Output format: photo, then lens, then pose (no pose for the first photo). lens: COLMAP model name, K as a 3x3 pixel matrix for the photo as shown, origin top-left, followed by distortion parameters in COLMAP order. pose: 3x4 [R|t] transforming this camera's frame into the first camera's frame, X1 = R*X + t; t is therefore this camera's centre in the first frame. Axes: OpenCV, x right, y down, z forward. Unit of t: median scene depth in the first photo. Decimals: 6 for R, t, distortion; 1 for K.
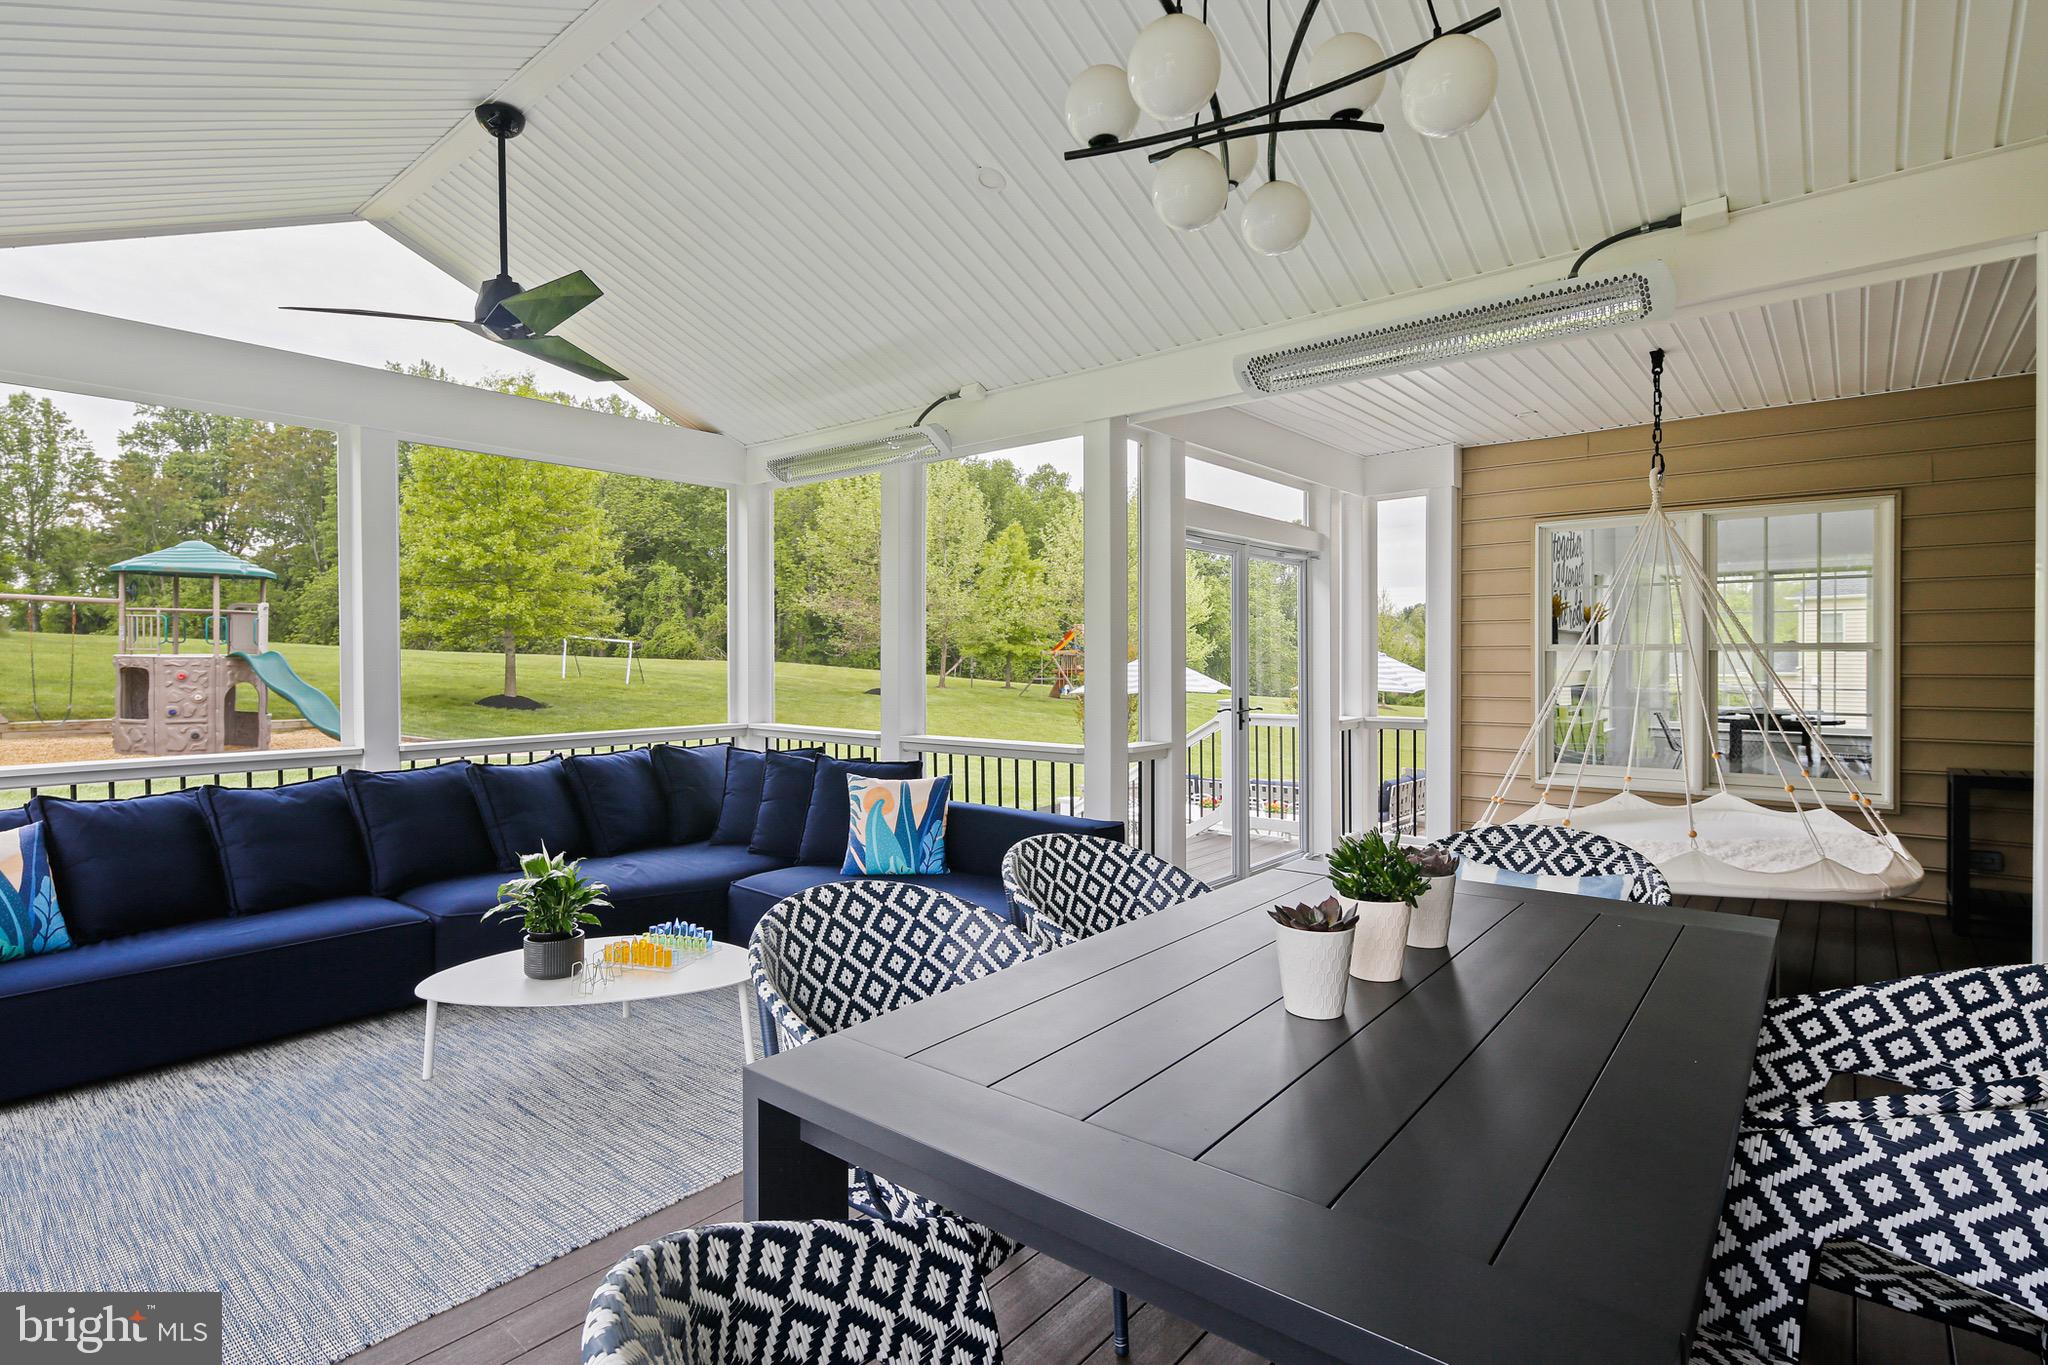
lens RADIAL K [[1015.5, 0, 1034.0], [0, 1015.5, 656.9], [0, 0, 1]] dist [-0.001147, -0.000876]
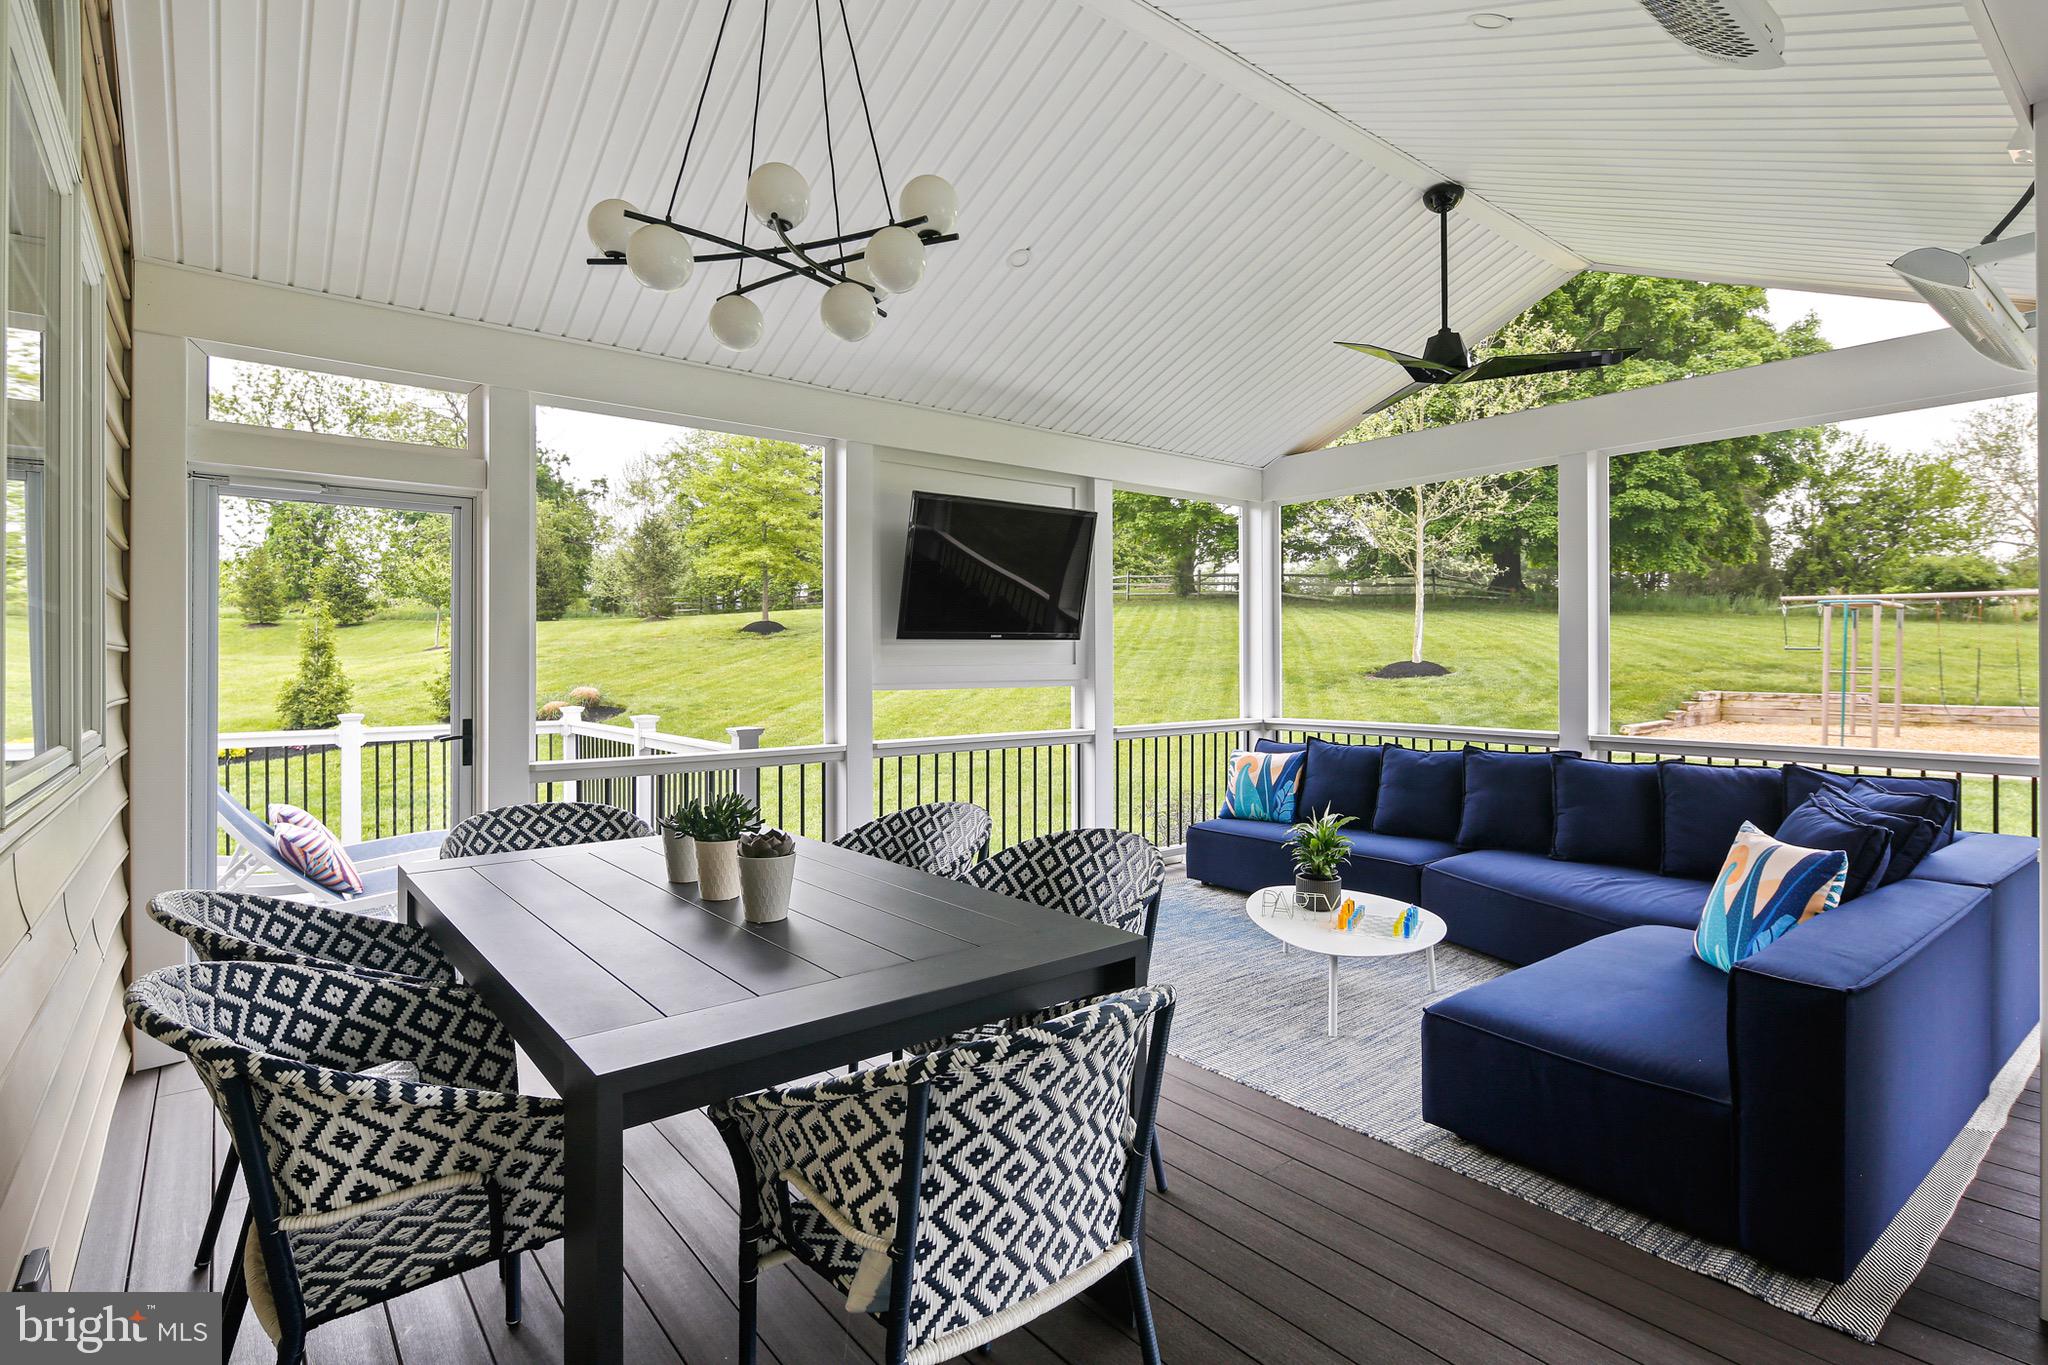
lens RADIAL K [[994.0, 0, 1031.8], [0, 994.0, 656.4], [0, 0, 1]] dist [-0.000402, -0.000129]
pose [[-0.205440, 0.000274, -0.978670, 0.913658], [0.006867, 0.999976, -0.001162, -0.003585], [0.978646, -0.006959, -0.205437, 1.012417]]
